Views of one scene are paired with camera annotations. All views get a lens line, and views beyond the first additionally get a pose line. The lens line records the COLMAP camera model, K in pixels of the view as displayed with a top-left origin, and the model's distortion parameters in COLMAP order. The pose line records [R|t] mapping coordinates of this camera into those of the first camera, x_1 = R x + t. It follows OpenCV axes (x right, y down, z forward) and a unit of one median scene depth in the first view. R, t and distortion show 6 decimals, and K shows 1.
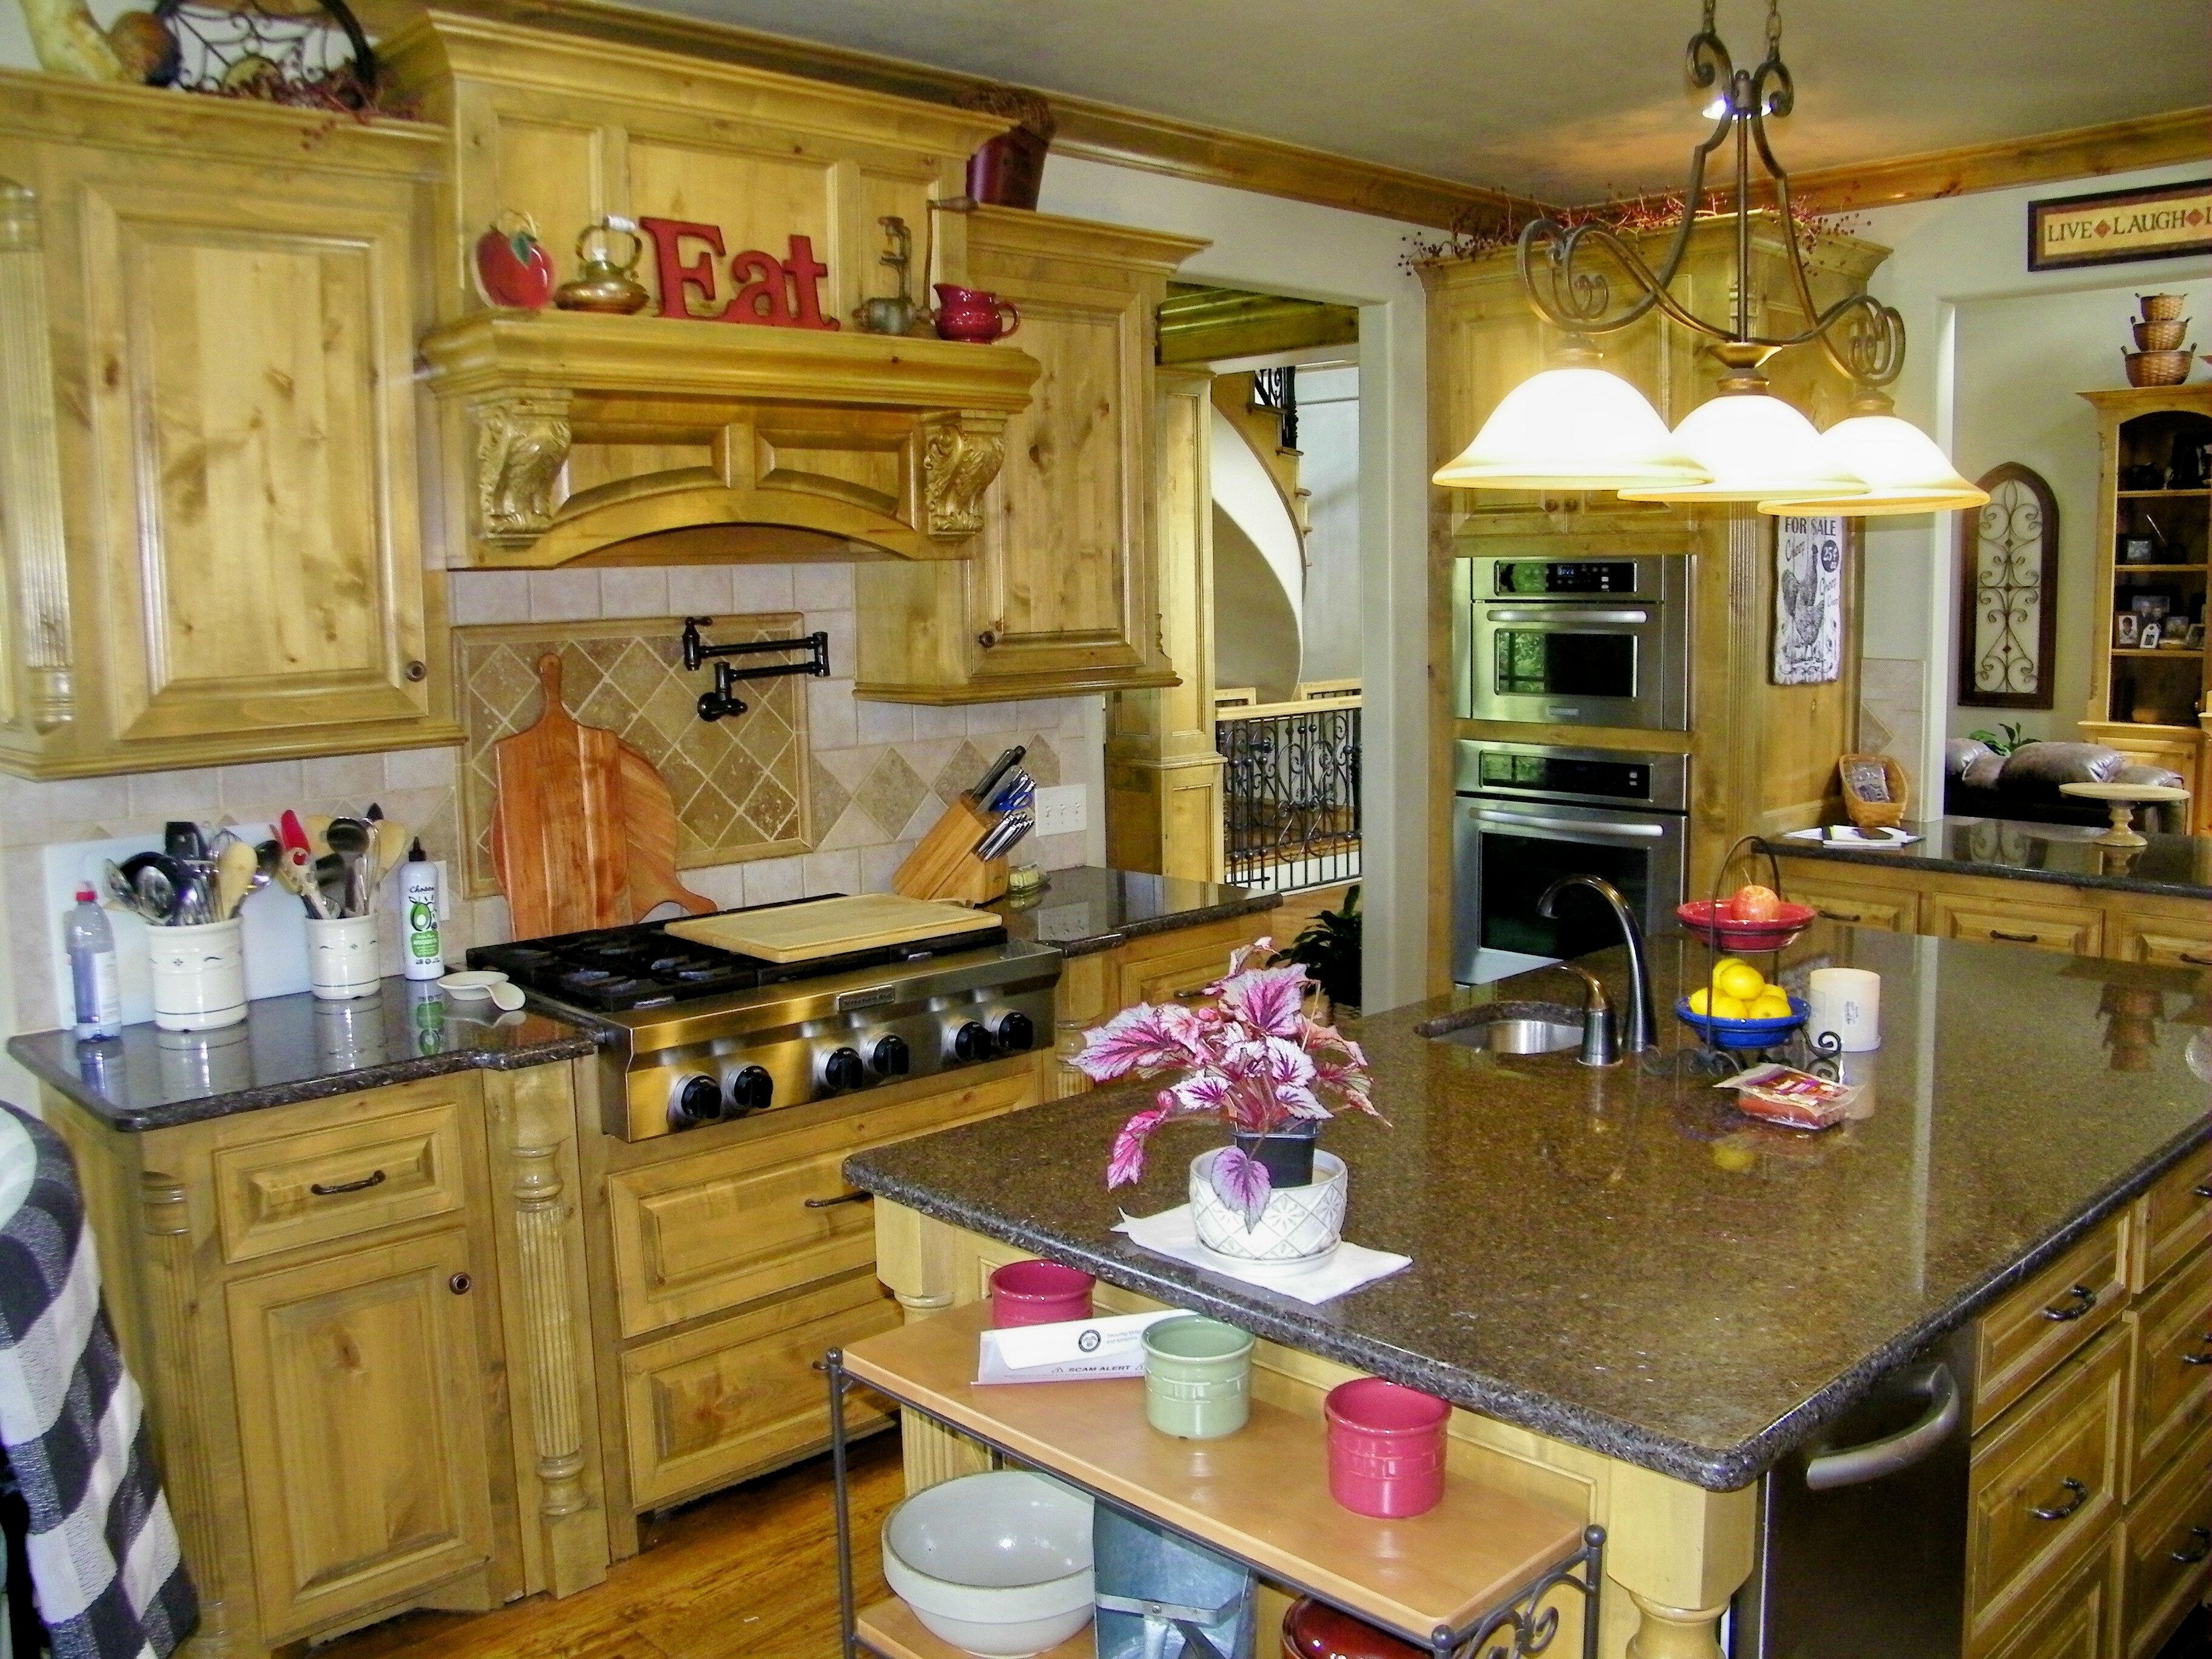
lens RADIAL K [[1898.8, 0, 1068.2], [0, 1898.8, 799.0], [0, 0, 1]] dist [-0.186563, 0.154475]
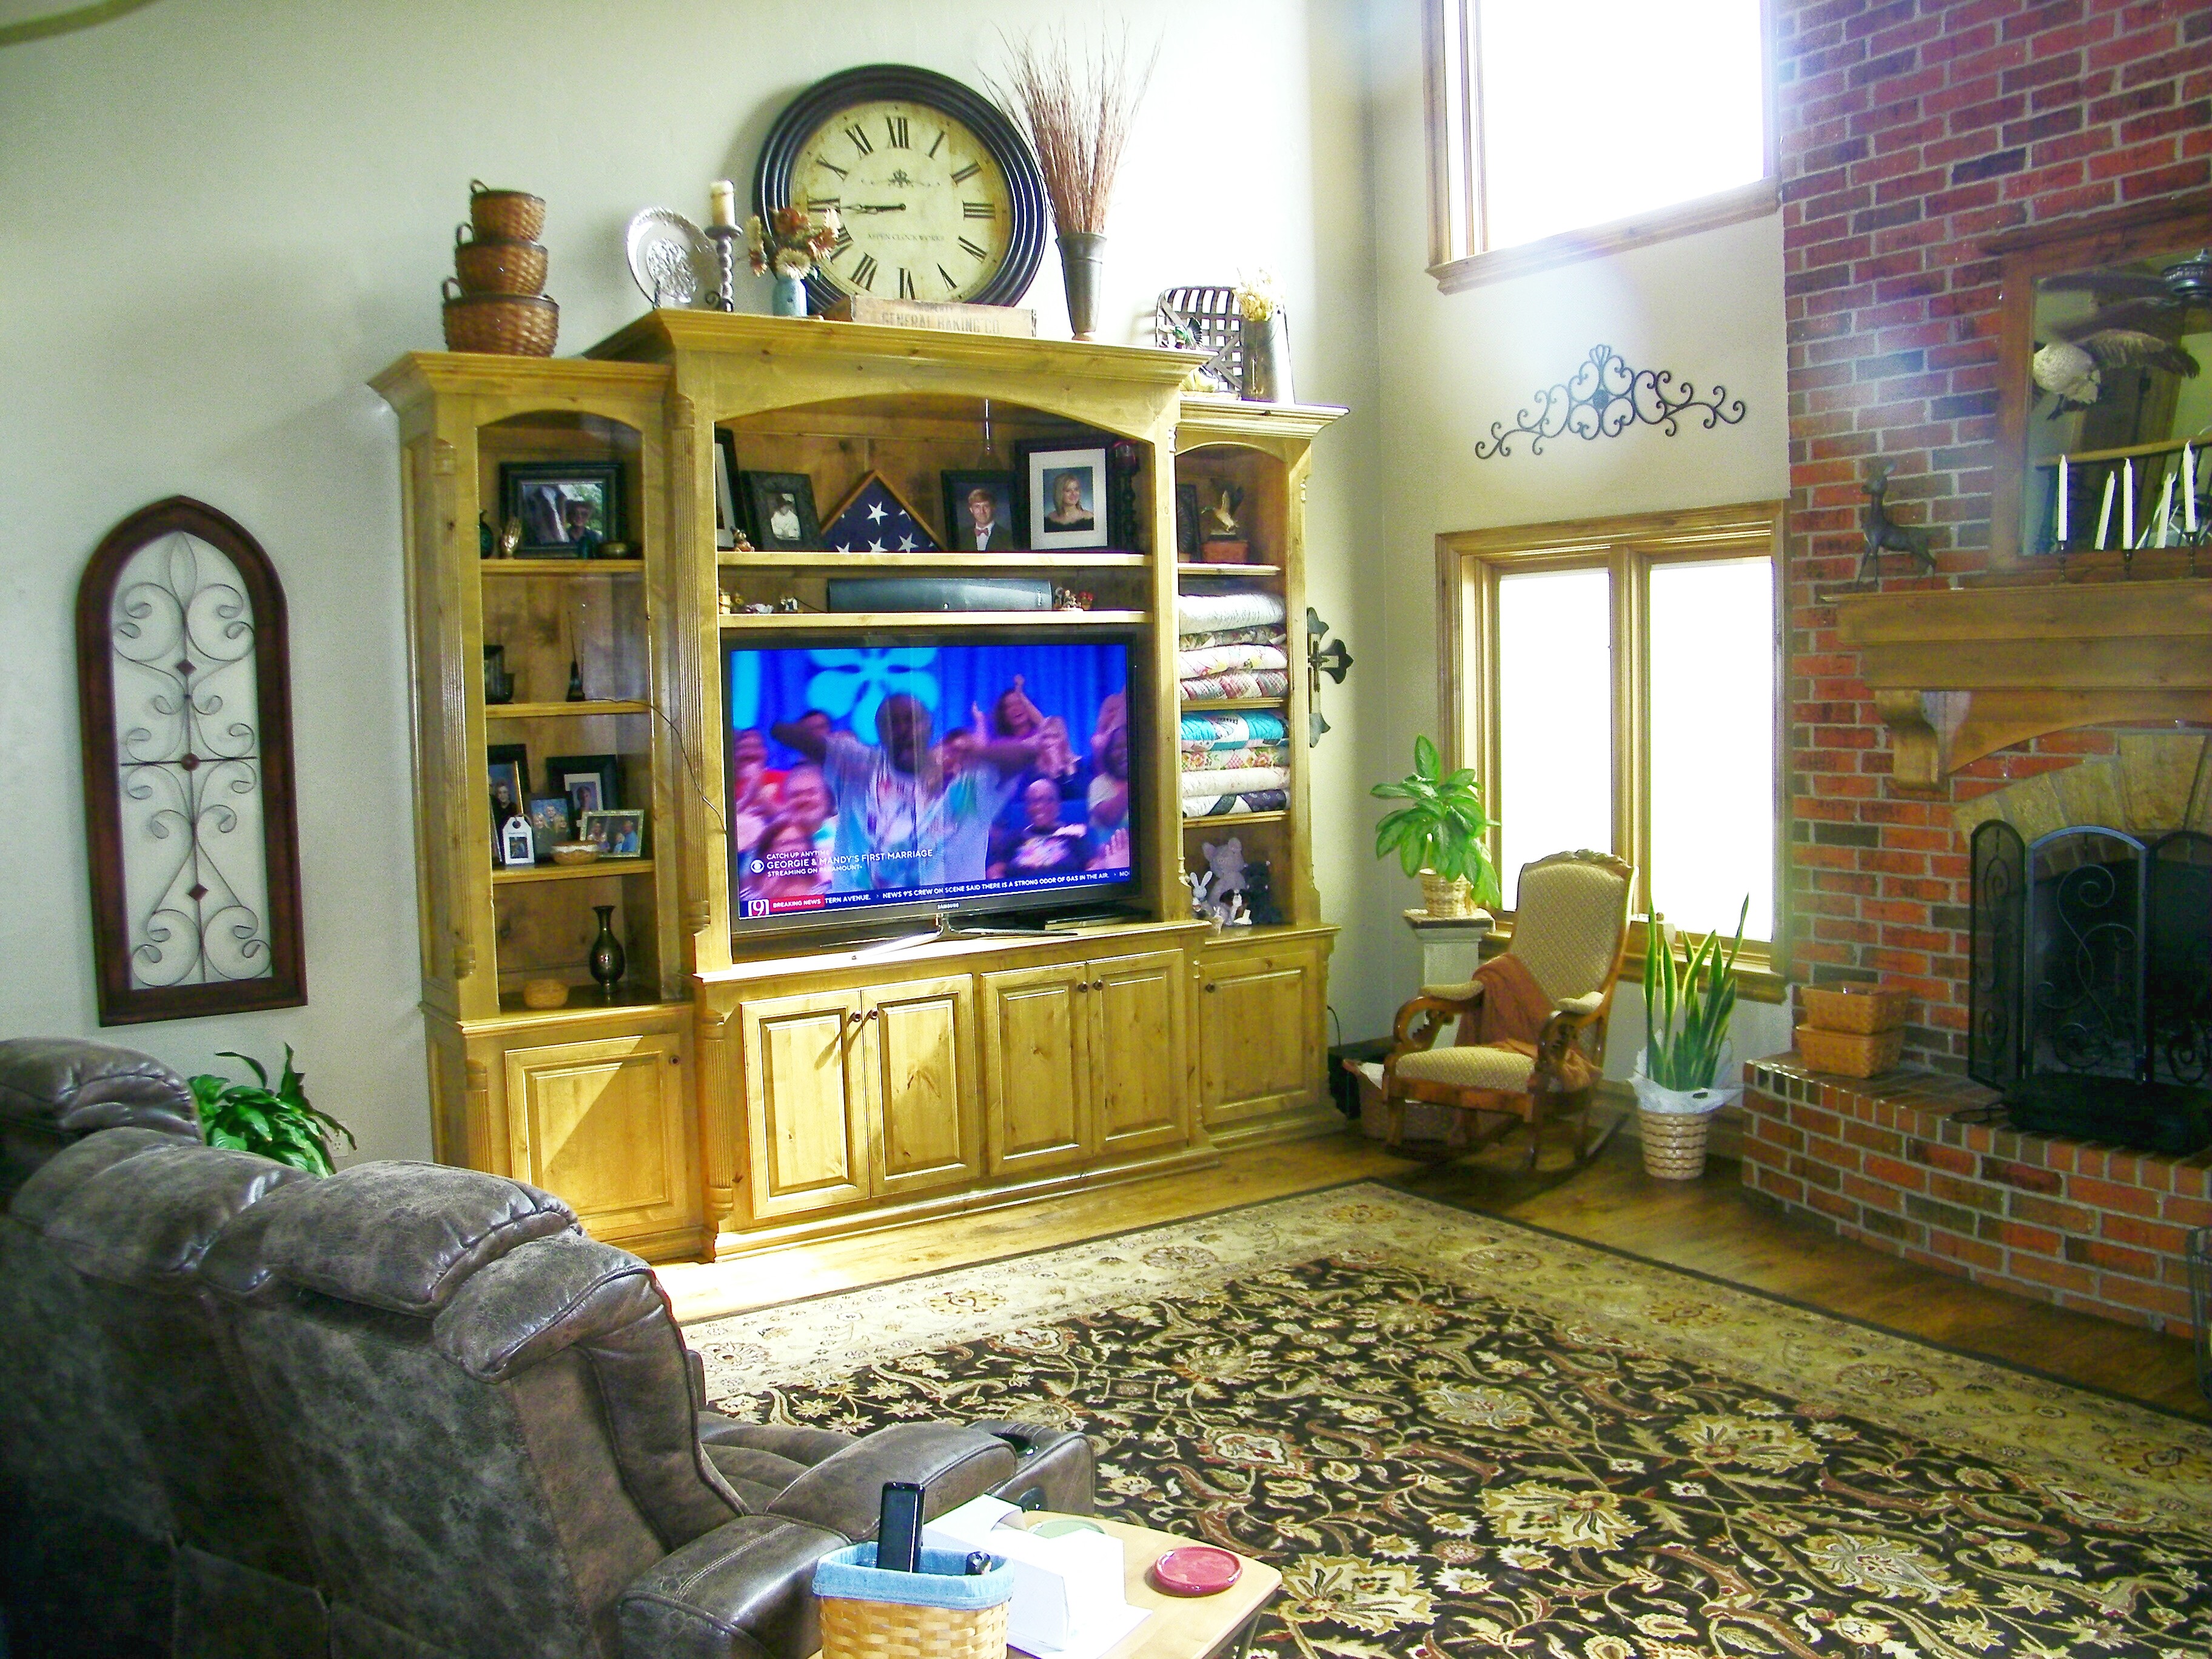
lens RADIAL K [[1898.8, 0, 1082.0], [0, 1898.8, 807.2], [0, 0, 1]] dist [-0.186563, 0.154475]
pose [[0.171252, -0.056411, 0.983611, 0.099031], [0.132302, 0.990634, 0.033779, -0.099861], [-0.976304, 0.124349, 0.177111, 0.769661]]
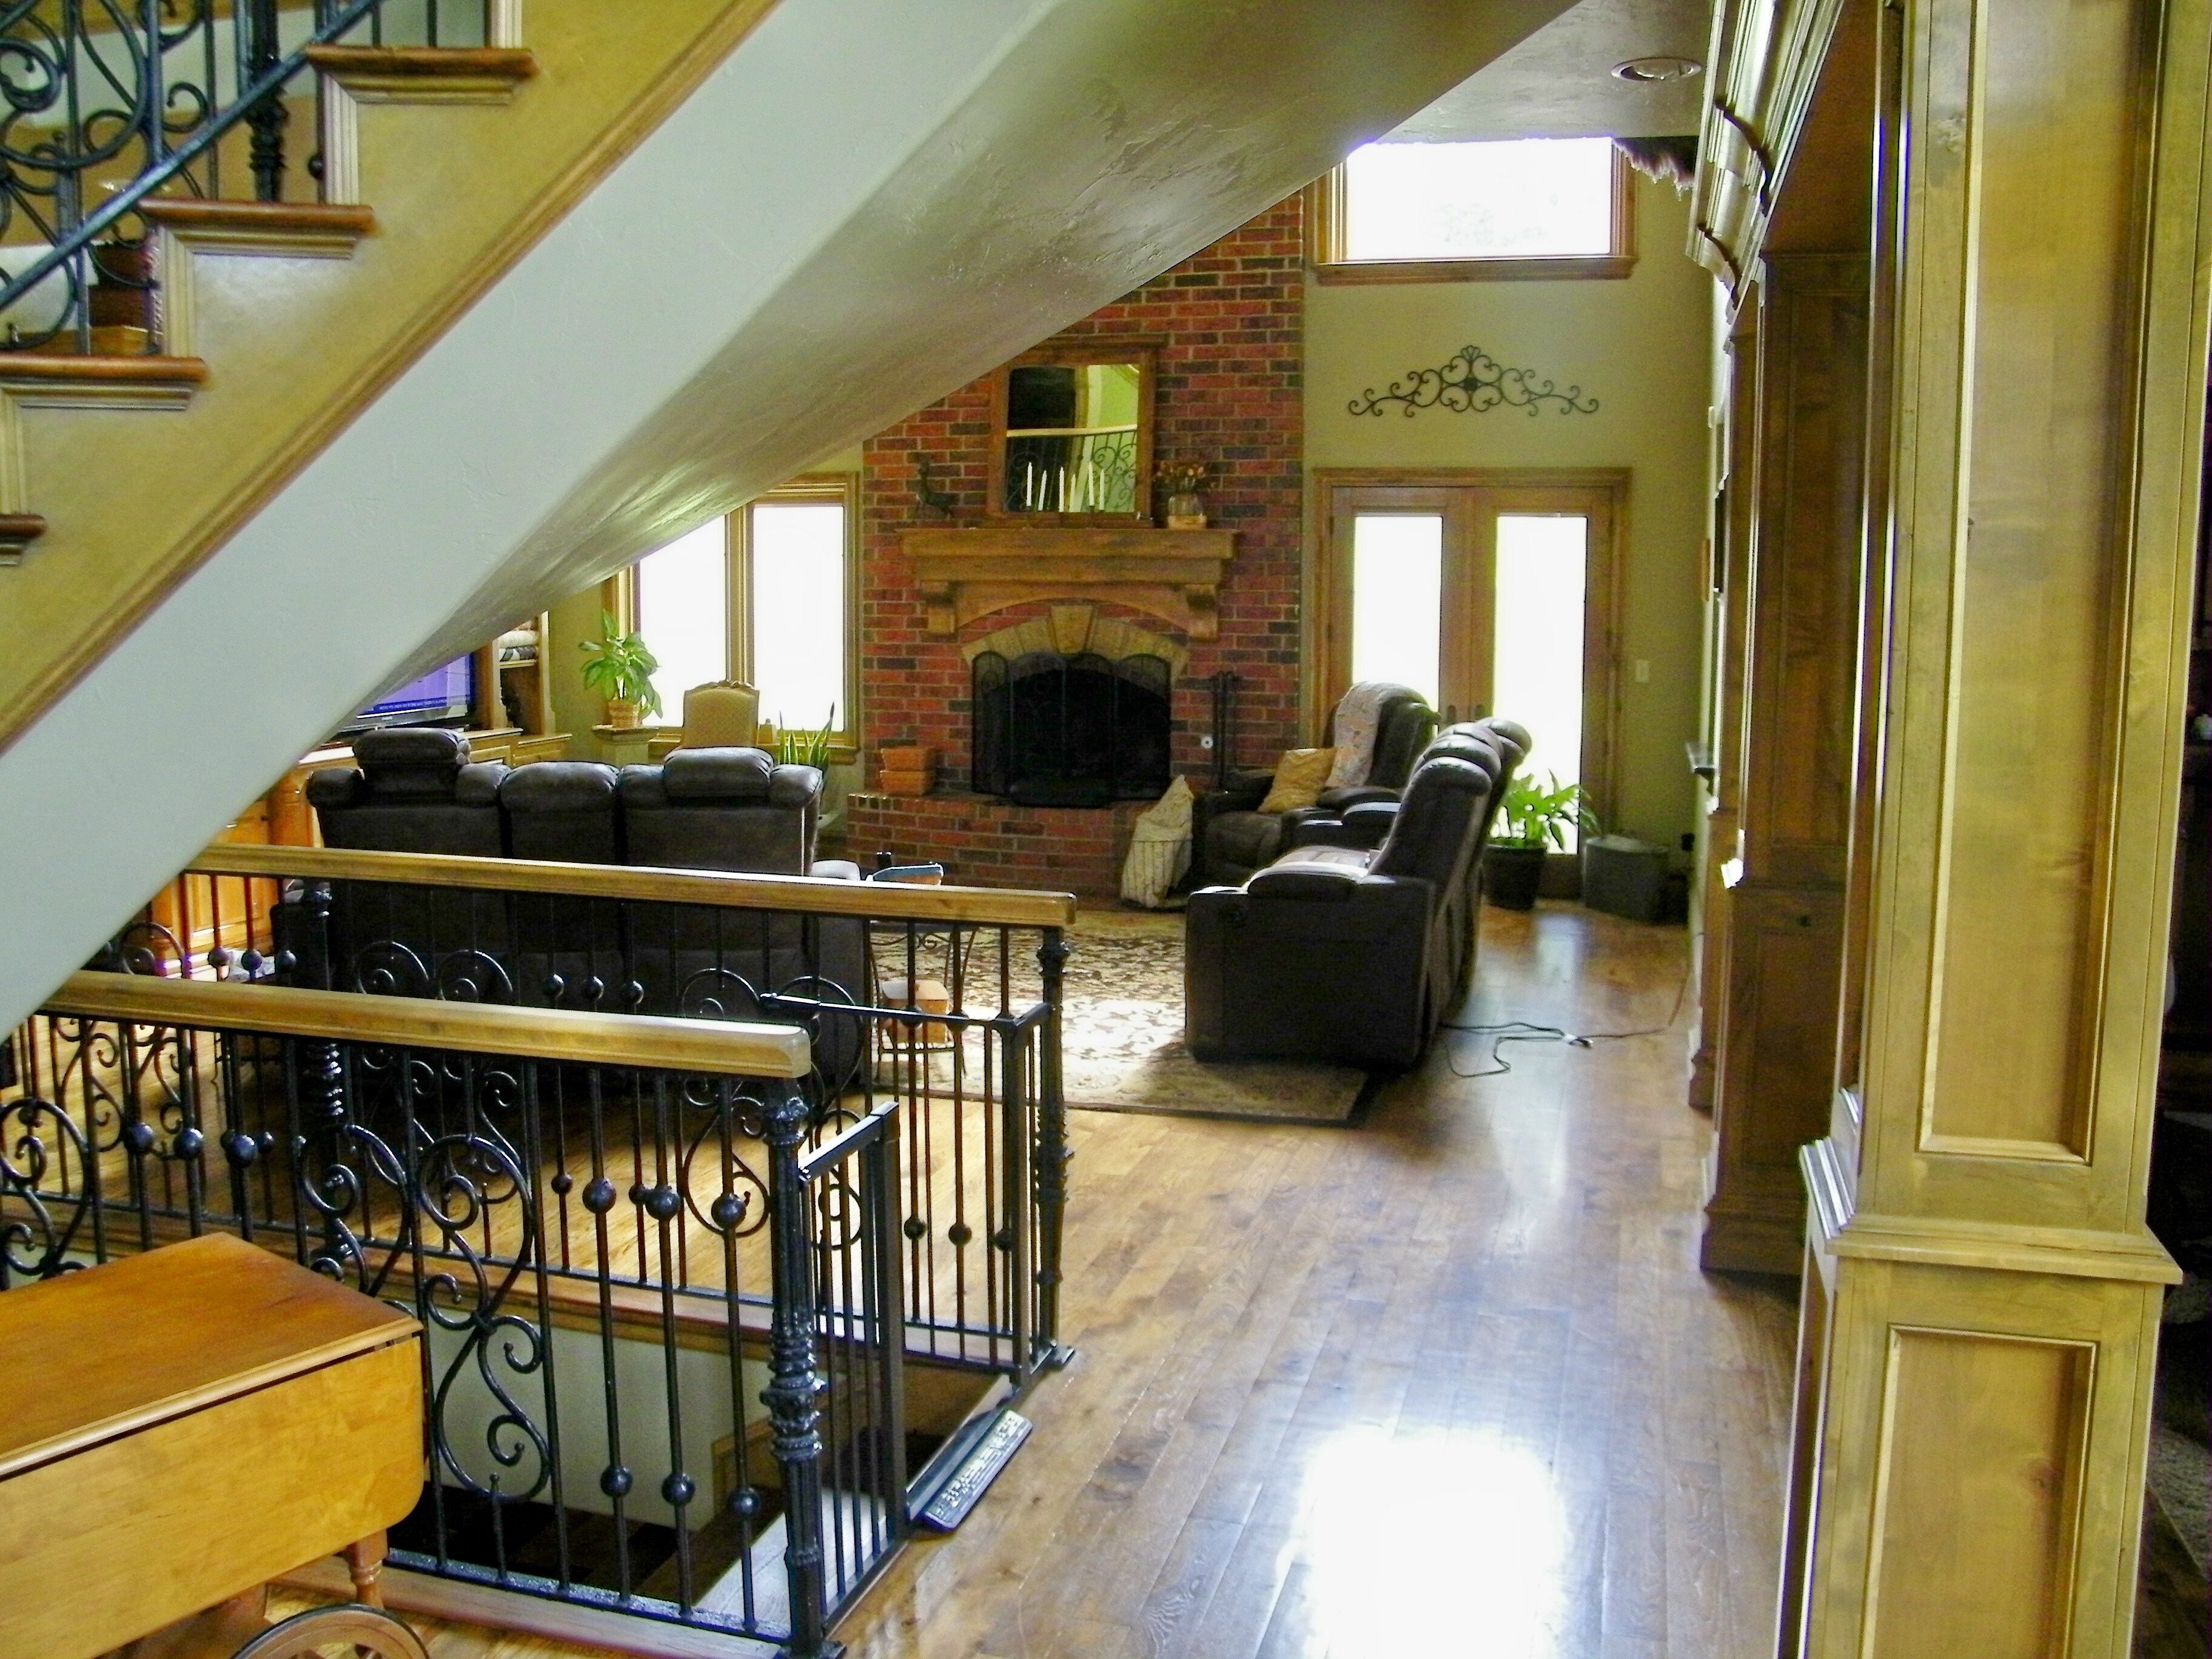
lens RADIAL K [[1898.8, 0, 1092.0], [0, 1898.8, 797.1], [0, 0, 1]] dist [-0.186563, 0.154475]
pose [[-0.512005, -0.086993, 0.854566, -0.252990], [0.098917, 0.982269, 0.159258, -0.124103], [-0.853268, 0.166072, -0.494322, 1.079764]]
